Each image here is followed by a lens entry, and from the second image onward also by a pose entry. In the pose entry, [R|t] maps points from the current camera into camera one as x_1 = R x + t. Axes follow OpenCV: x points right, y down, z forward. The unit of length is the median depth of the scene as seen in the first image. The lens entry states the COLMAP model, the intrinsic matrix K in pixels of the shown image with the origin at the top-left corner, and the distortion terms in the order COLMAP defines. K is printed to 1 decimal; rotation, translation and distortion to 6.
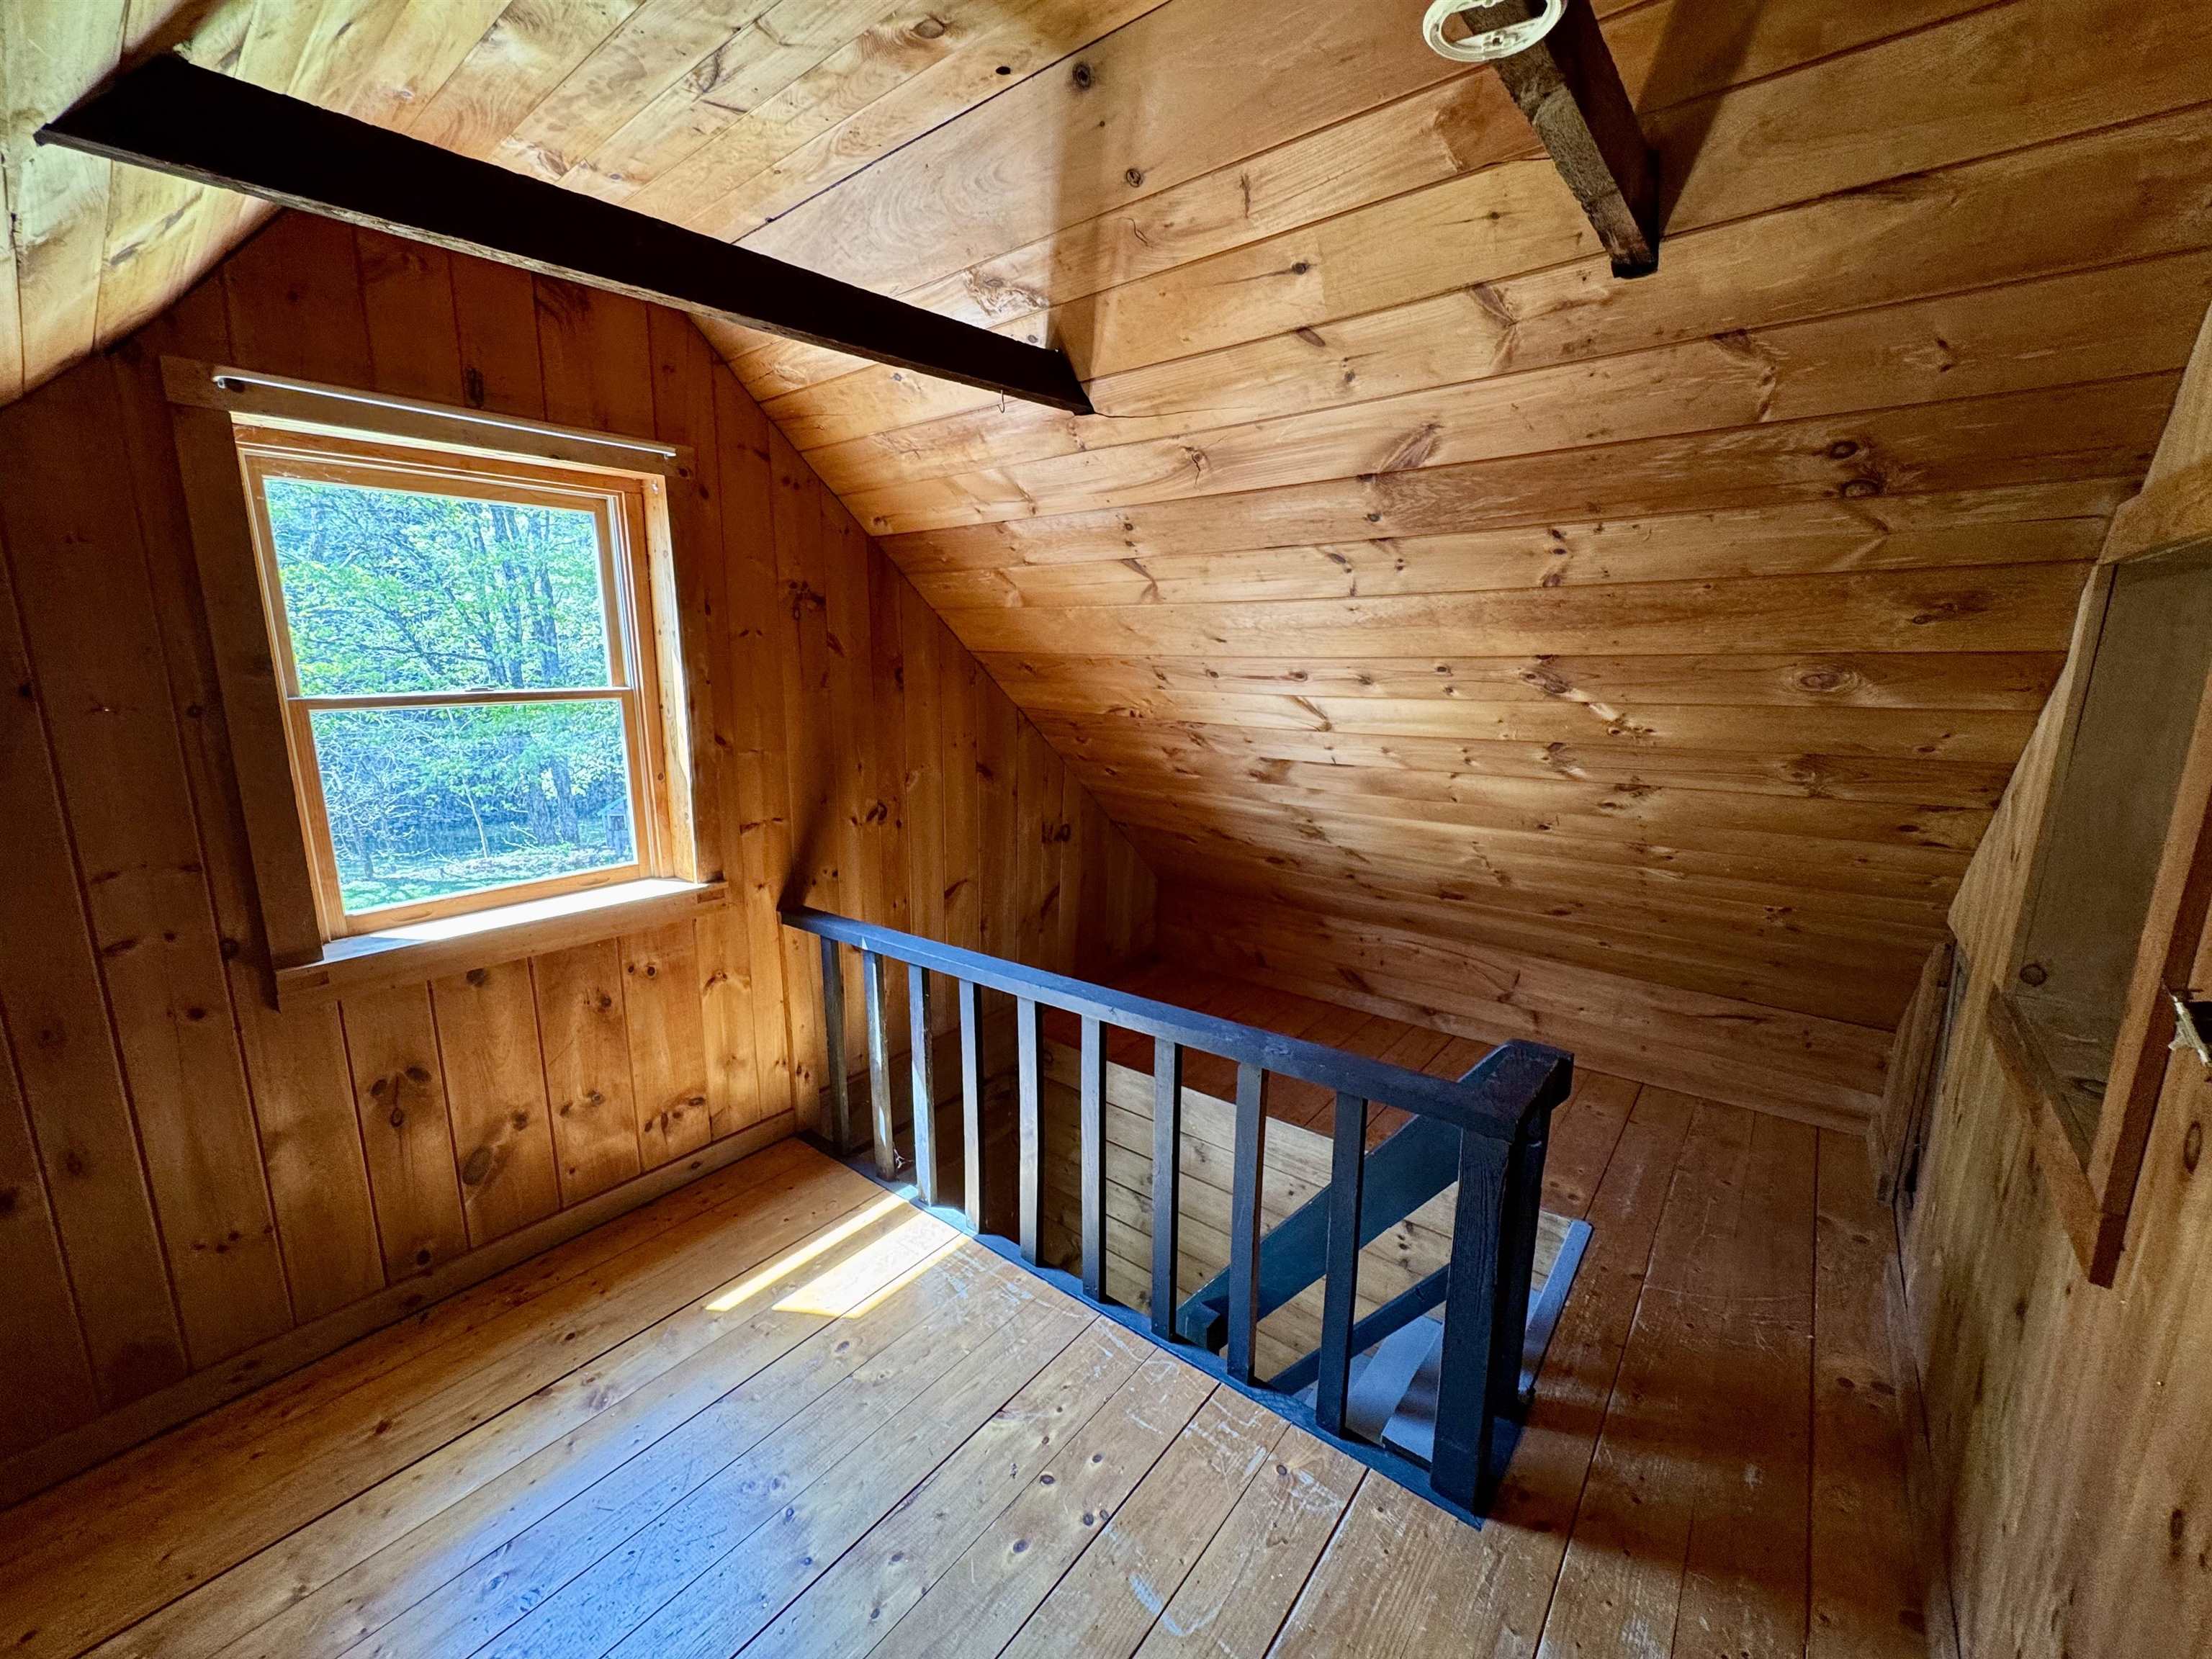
lens RADIAL K [[886.0, 0, 1103.0], [0, 886.0, 830.2], [0, 0, 1]] dist [-0.001959, 0.000162]
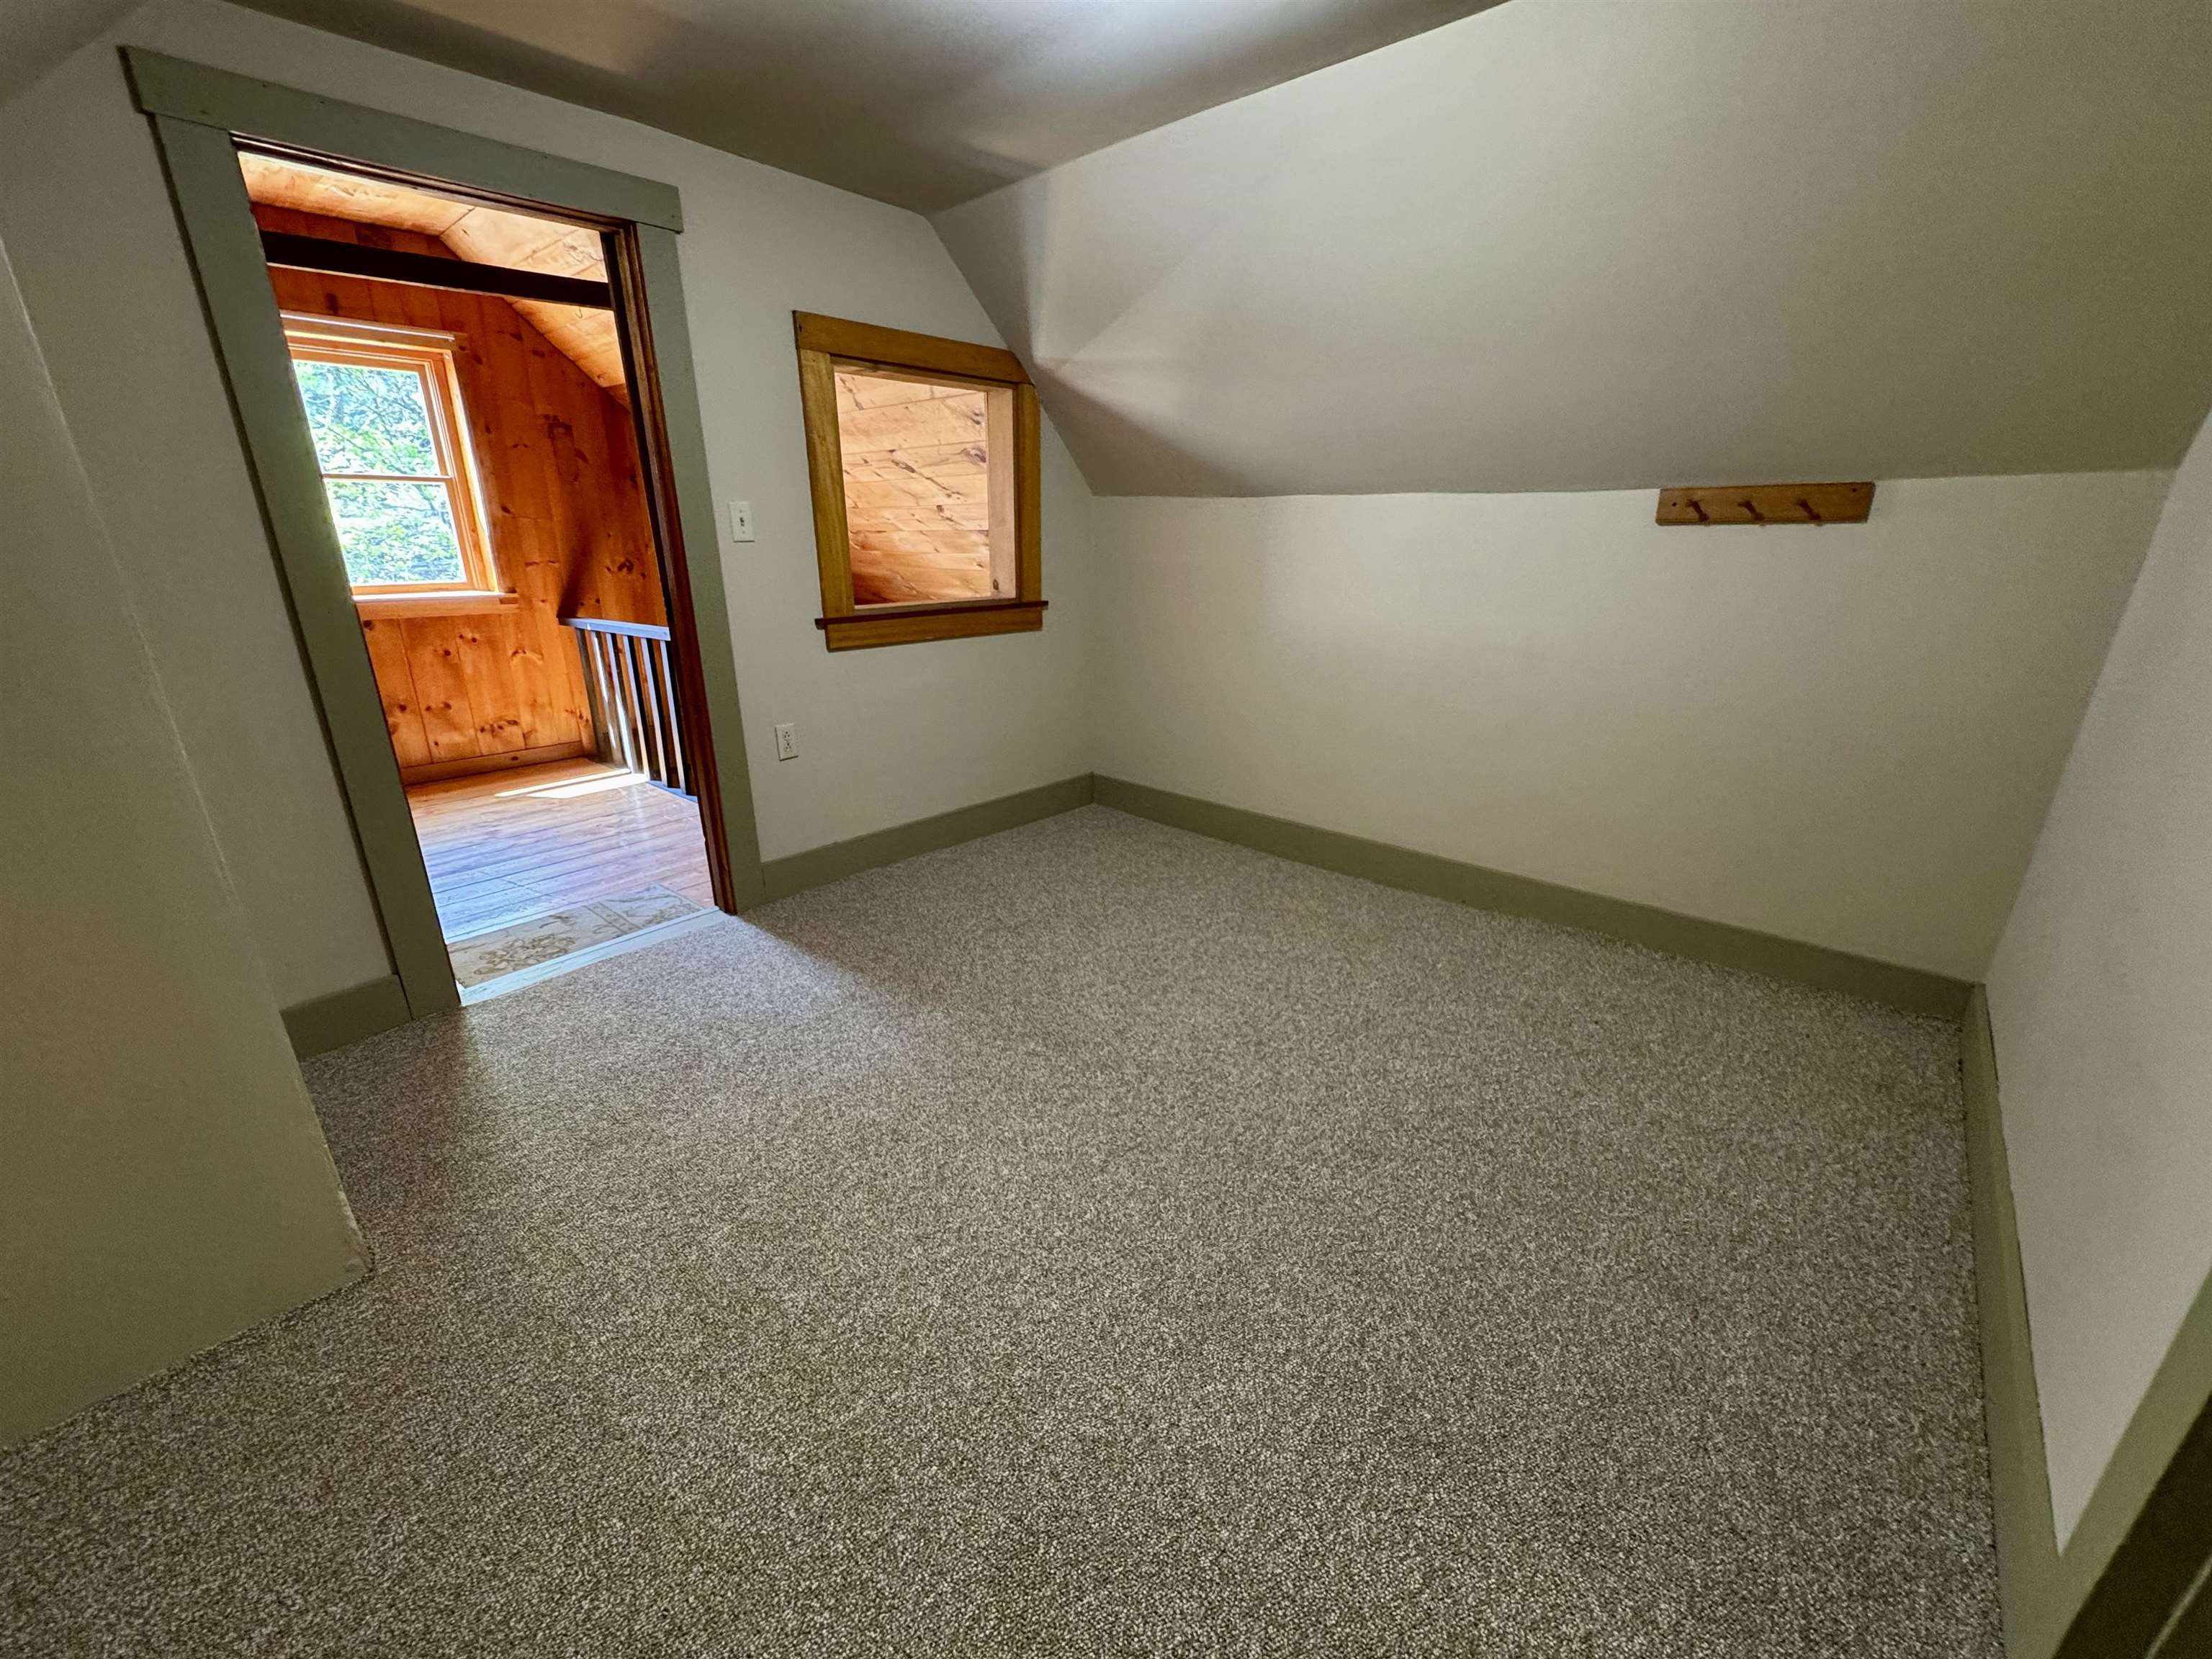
lens RADIAL K [[886.0, 0, 1103.8], [0, 886.0, 828.5], [0, 0, 1]] dist [-0.001959, 0.000162]
pose [[0.998958, 0.017621, -0.042102, 0.818657], [-0.012023, 0.991481, 0.129696, 0.277003], [0.044029, -0.129055, 0.990660, -0.749390]]
